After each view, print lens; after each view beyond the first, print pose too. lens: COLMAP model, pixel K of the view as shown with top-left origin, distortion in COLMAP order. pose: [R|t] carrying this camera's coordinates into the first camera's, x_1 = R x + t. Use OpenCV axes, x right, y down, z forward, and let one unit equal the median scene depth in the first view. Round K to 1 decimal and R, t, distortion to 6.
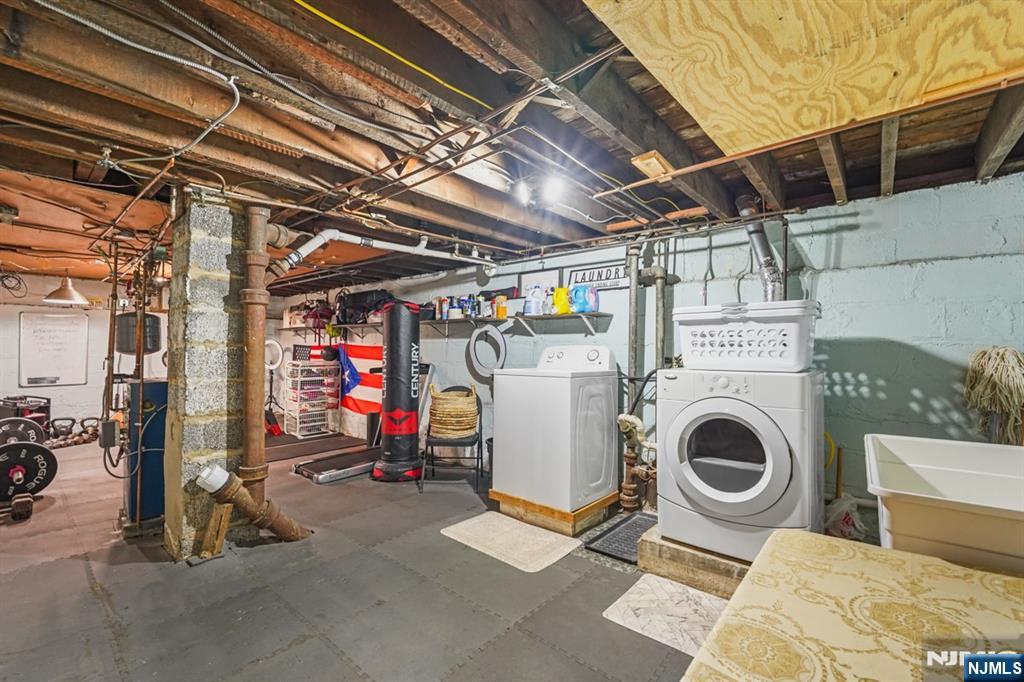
lens RADIAL K [[420.0, 0, 506.3], [0, 420.0, 340.4], [0, 0, 1]] dist [-0.014817, -0.000456]
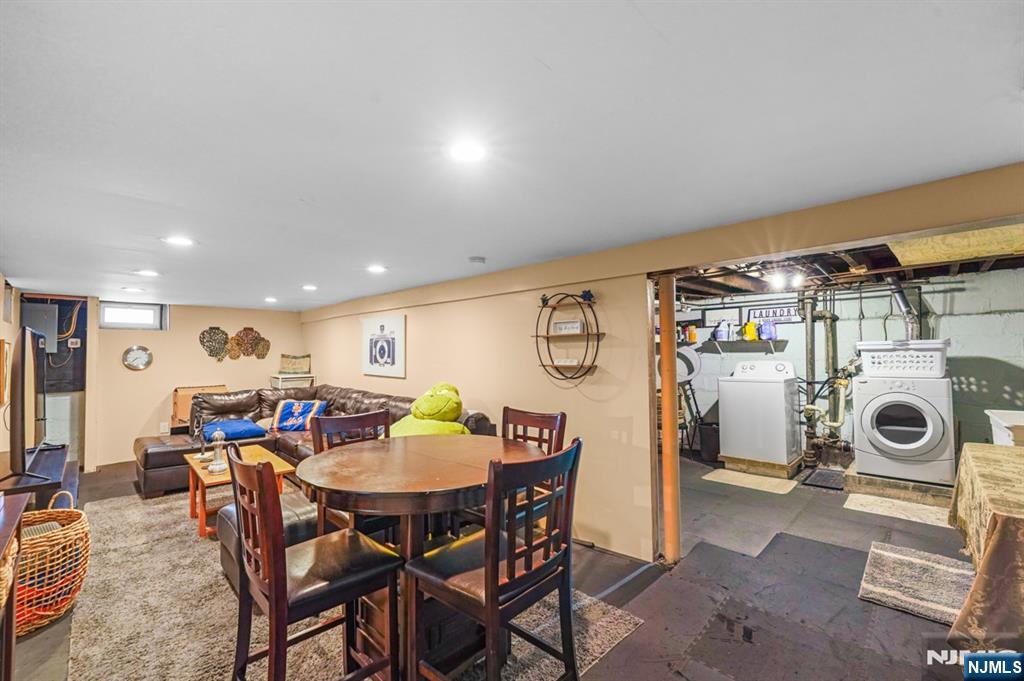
lens RADIAL K [[435.1, 0, 495.8], [0, 435.1, 333.0], [0, 0, 1]] dist [-0.013703, 0.000161]
pose [[0.998508, -0.019846, -0.050869, -0.917674], [0.018842, 0.999620, -0.020142, -0.095697], [0.051249, 0.019153, 0.998502, -0.784111]]
